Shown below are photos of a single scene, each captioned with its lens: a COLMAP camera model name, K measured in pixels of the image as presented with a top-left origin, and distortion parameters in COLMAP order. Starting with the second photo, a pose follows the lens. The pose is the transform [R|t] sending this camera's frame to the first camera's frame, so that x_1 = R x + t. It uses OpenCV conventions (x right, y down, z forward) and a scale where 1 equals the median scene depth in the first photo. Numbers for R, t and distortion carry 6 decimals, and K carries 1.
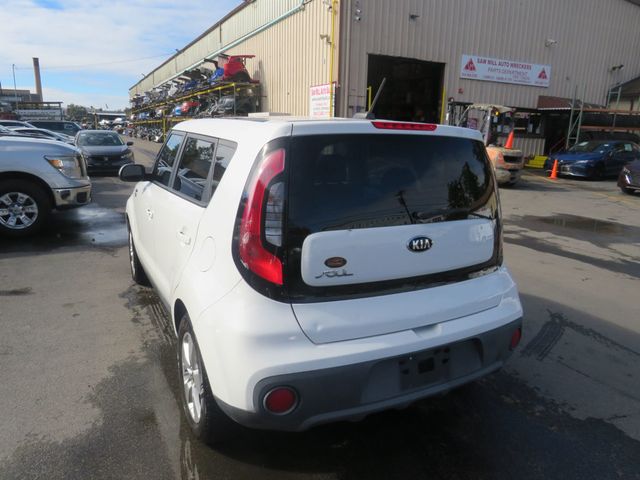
lens RADIAL K [[462.1, 0, 312.8], [0, 462.1, 242.6], [0, 0, 1]] dist [-0.014409, -0.009636]
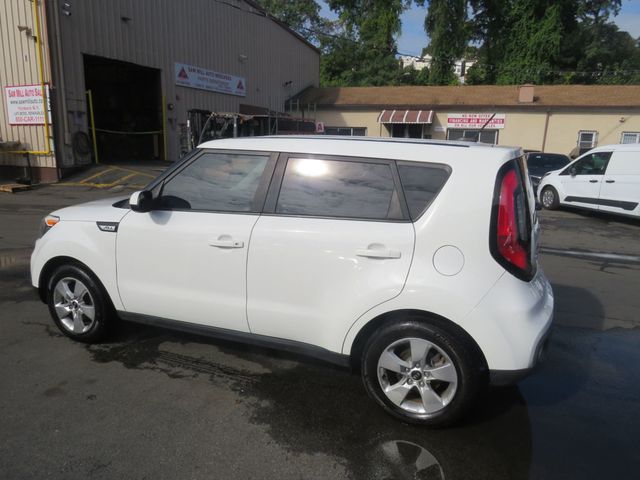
lens RADIAL K [[462.1, 0, 312.8], [0, 462.1, 242.6], [0, 0, 1]] dist [-0.014409, -0.009636]
pose [[0.765427, -0.154580, 0.624681, -0.150021], [0.158999, 0.986053, 0.049181, -0.016067], [-0.623571, 0.061679, 0.779329, 0.038252]]
